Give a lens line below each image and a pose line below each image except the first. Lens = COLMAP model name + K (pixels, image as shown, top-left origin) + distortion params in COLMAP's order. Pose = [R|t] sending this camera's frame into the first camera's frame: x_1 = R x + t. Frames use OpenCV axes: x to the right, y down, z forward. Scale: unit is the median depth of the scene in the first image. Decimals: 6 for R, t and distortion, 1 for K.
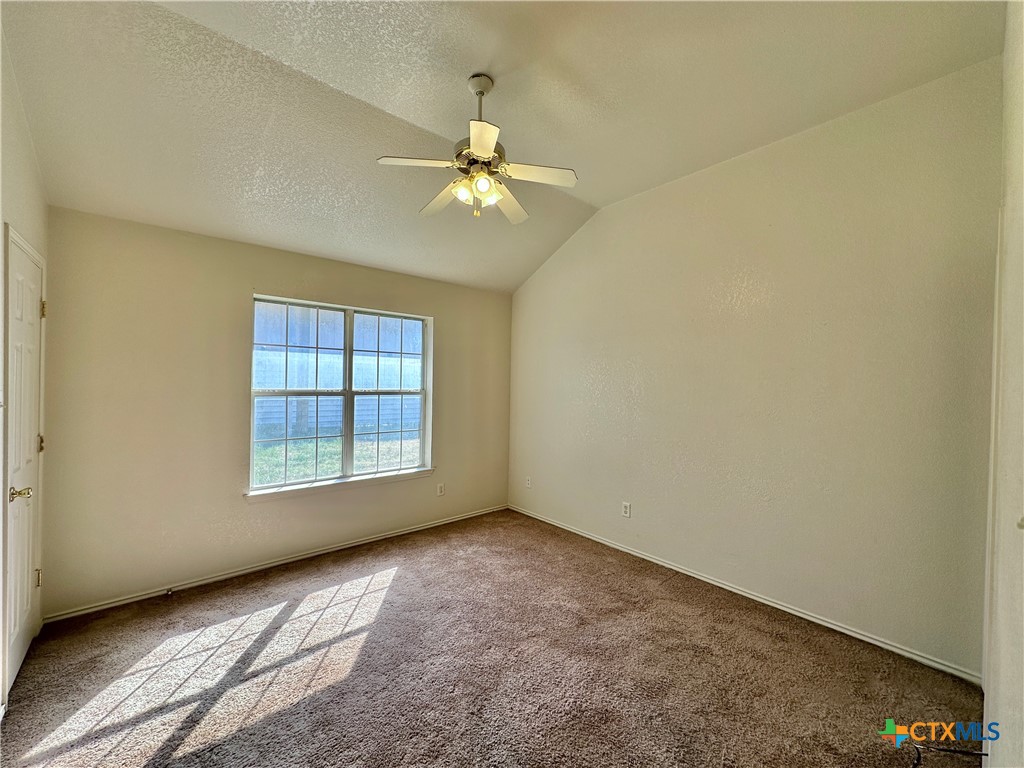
lens RADIAL K [[408.8, 0, 512.5], [0, 408.8, 384.1], [0, 0, 1]] dist [-0.001300, 0.000384]
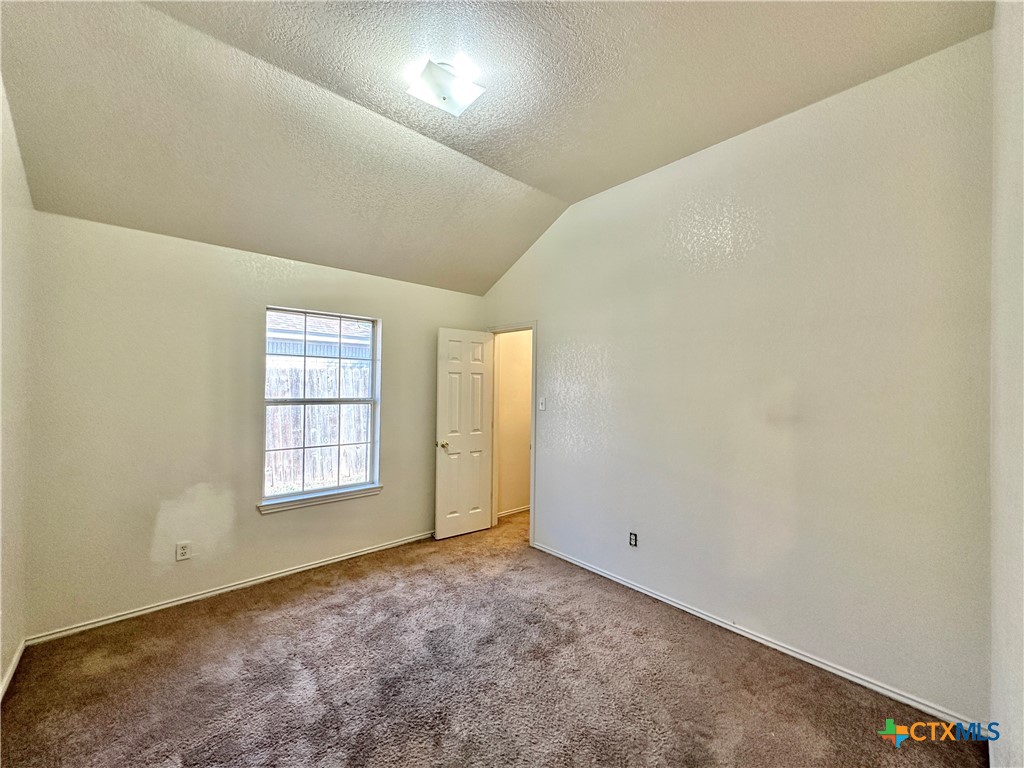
lens RADIAL K [[408.8, 0, 512.5], [0, 408.8, 384.1], [0, 0, 1]] dist [-0.001300, 0.000384]
pose [[0.999947, -0.009990, 0.002399, 0.109724], [0.010024, 0.999841, -0.014720, 0.000447], [-0.002251, 0.014743, 0.999889, 0.098761]]
